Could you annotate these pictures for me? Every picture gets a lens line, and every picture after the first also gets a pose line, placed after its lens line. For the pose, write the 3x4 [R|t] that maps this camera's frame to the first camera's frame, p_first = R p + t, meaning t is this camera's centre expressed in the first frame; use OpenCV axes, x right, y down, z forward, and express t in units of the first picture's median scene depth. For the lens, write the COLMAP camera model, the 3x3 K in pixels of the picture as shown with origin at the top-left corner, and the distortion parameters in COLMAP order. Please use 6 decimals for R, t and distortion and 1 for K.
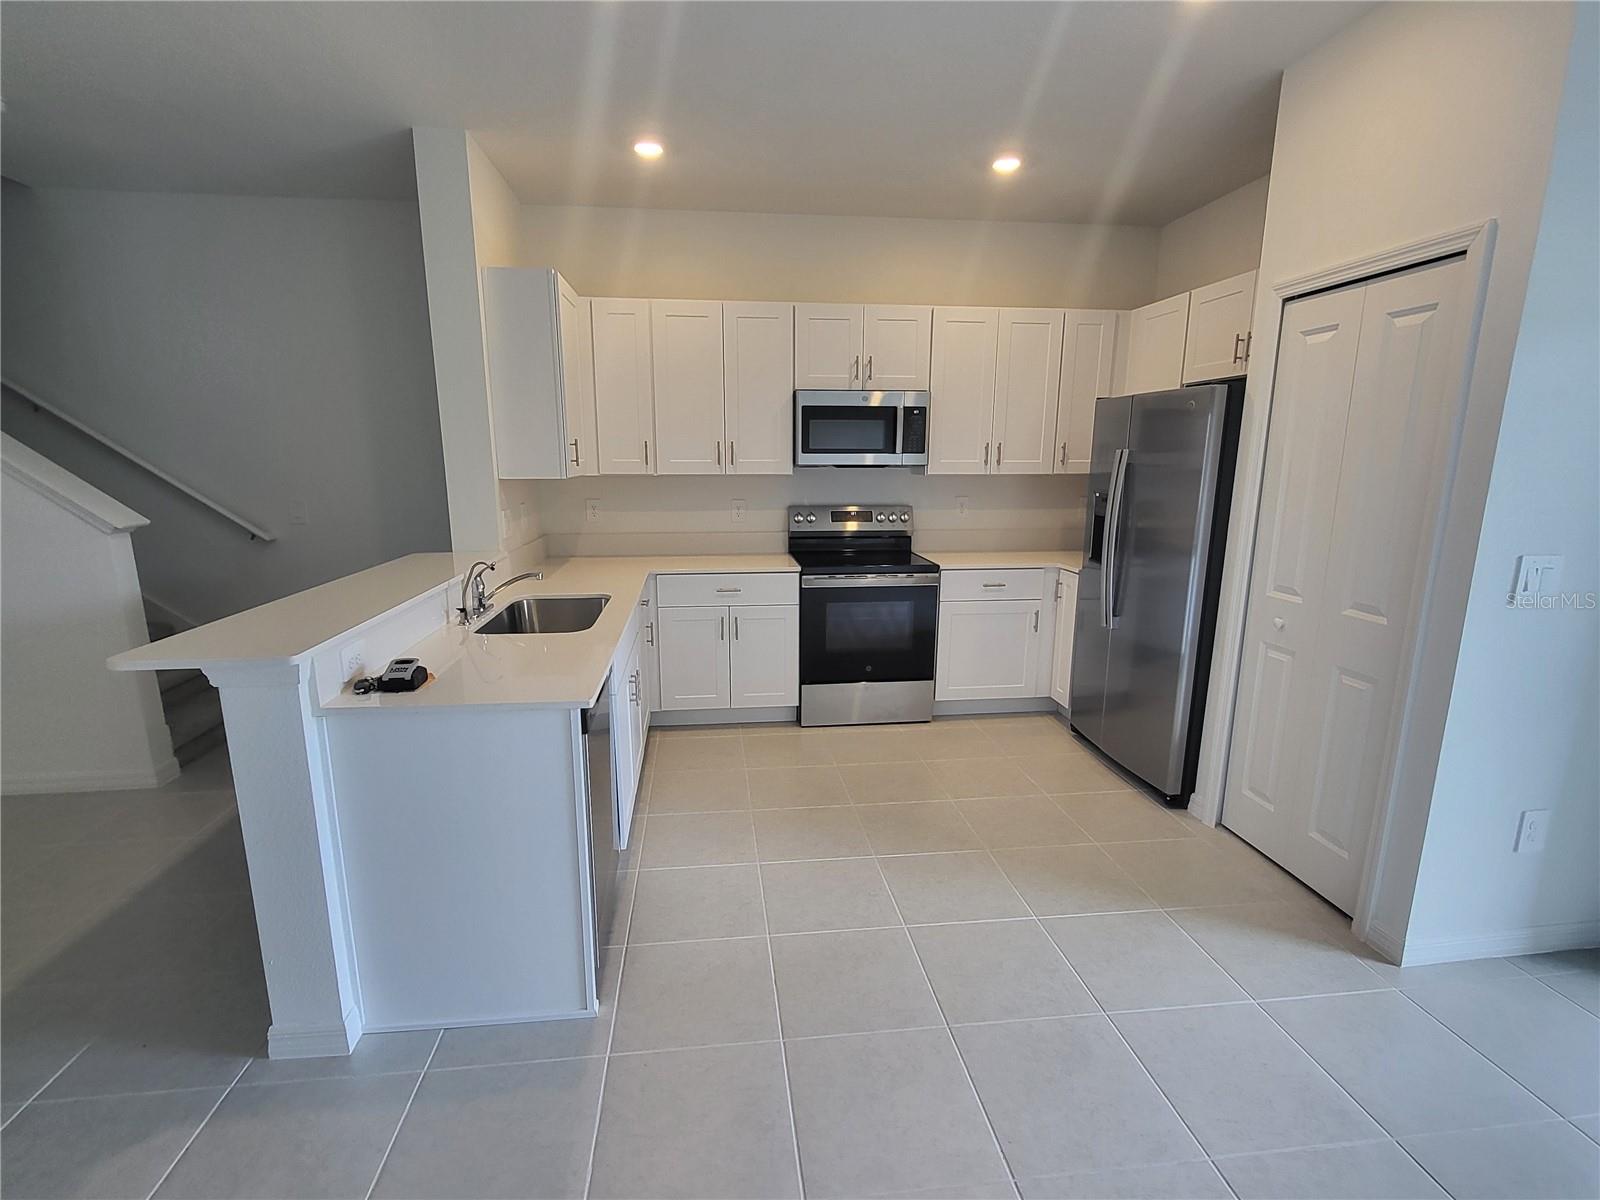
lens RADIAL K [[760.6, 0, 796.6], [0, 760.6, 604.9], [0, 0, 1]] dist [-0.002877, -0.000031]
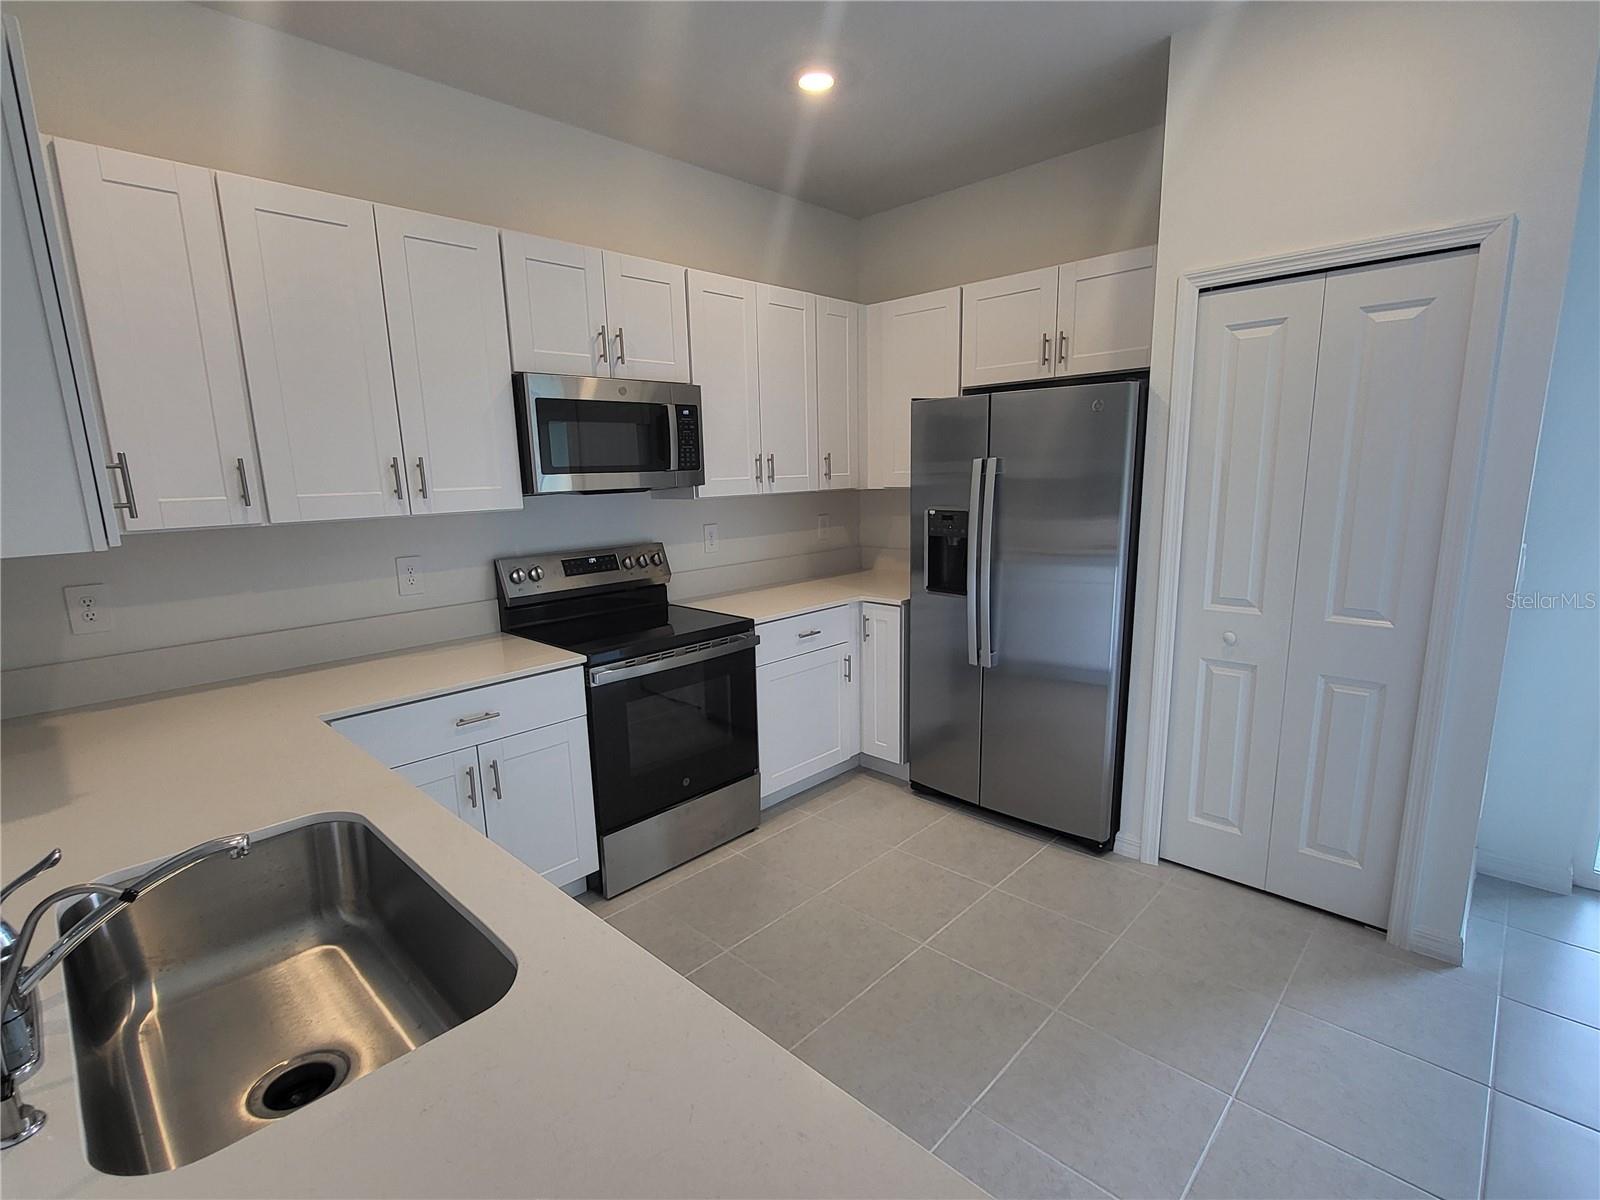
lens RADIAL K [[760.6, 0, 800.0], [0, 760.6, 610.6], [0, 0, 1]] dist [-0.002877, -0.000031]
pose [[0.777032, -0.139261, 0.613862, -0.228279], [0.148448, 0.988254, 0.036289, -0.080115], [-0.611706, 0.062929, 0.788579, 0.385733]]
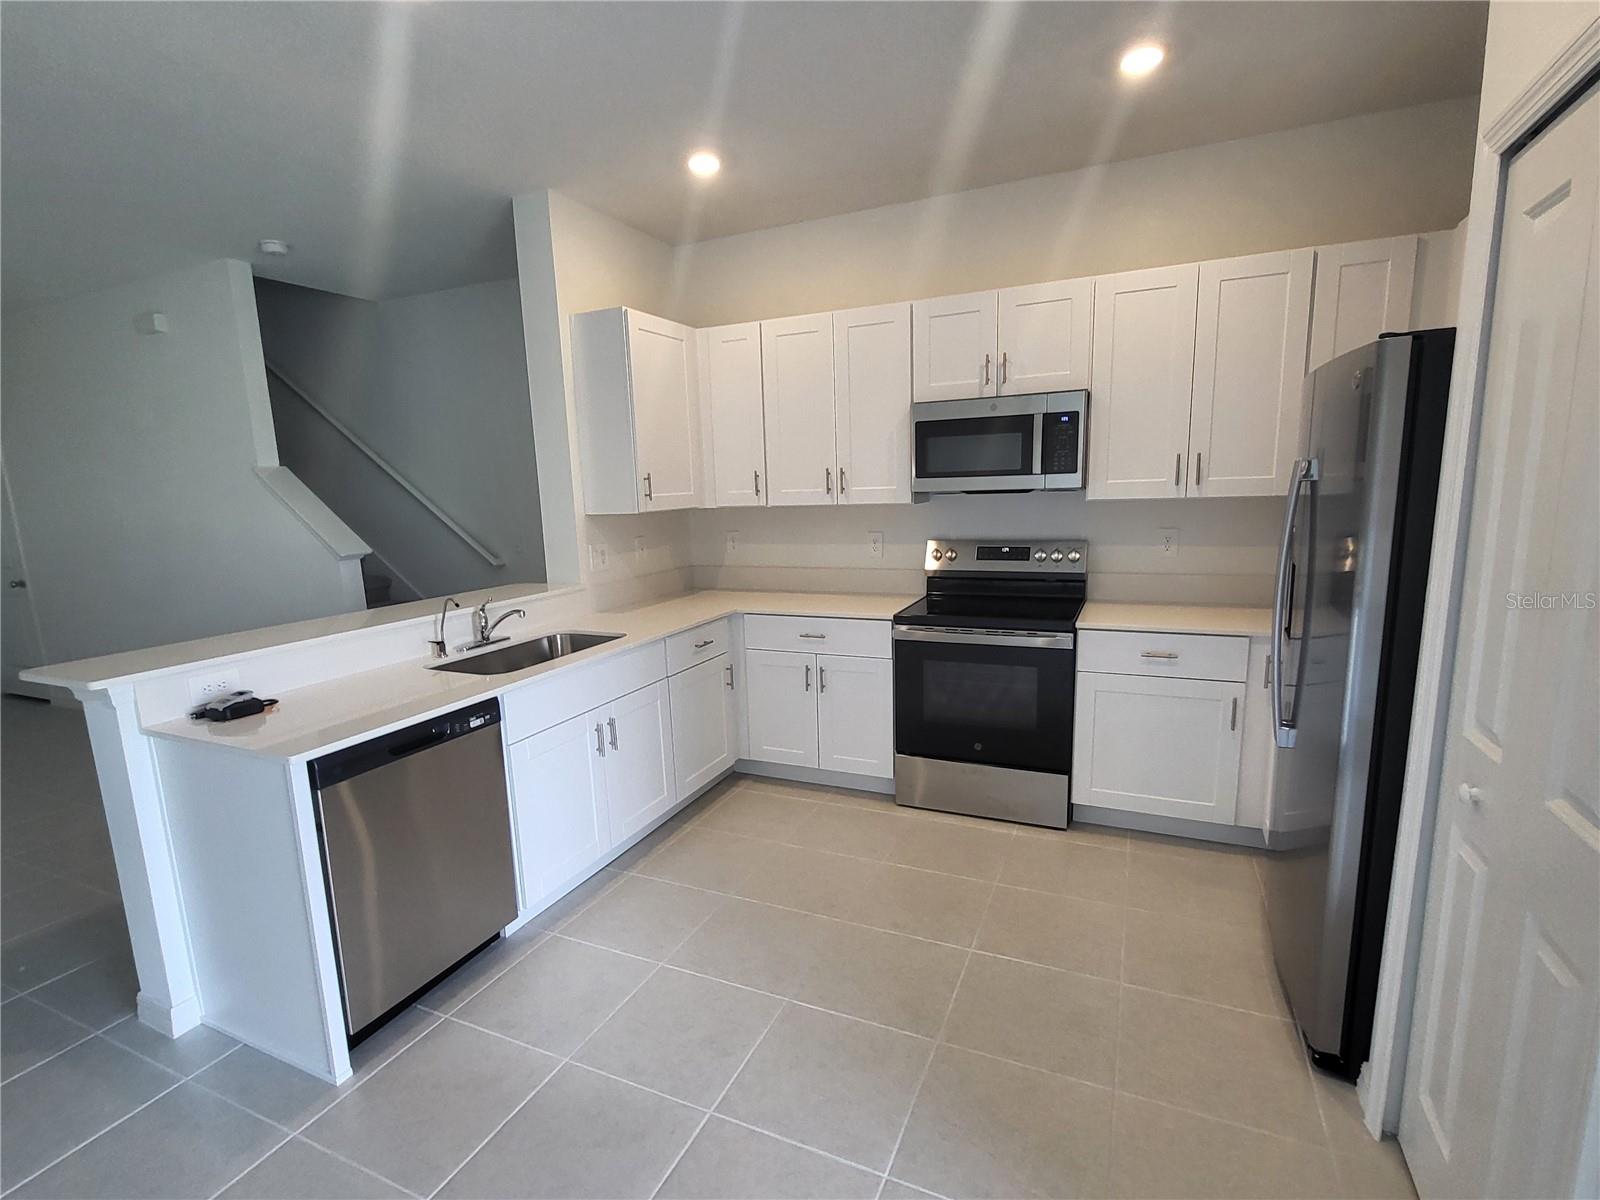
lens RADIAL K [[760.6, 0, 797.3], [0, 760.6, 604.5], [0, 0, 1]] dist [-0.002877, -0.000031]
pose [[0.854233, 0.052186, -0.517264, 0.336133], [-0.066849, 0.997716, -0.009739, -0.043911], [0.515574, 0.042899, 0.855770, 0.222609]]
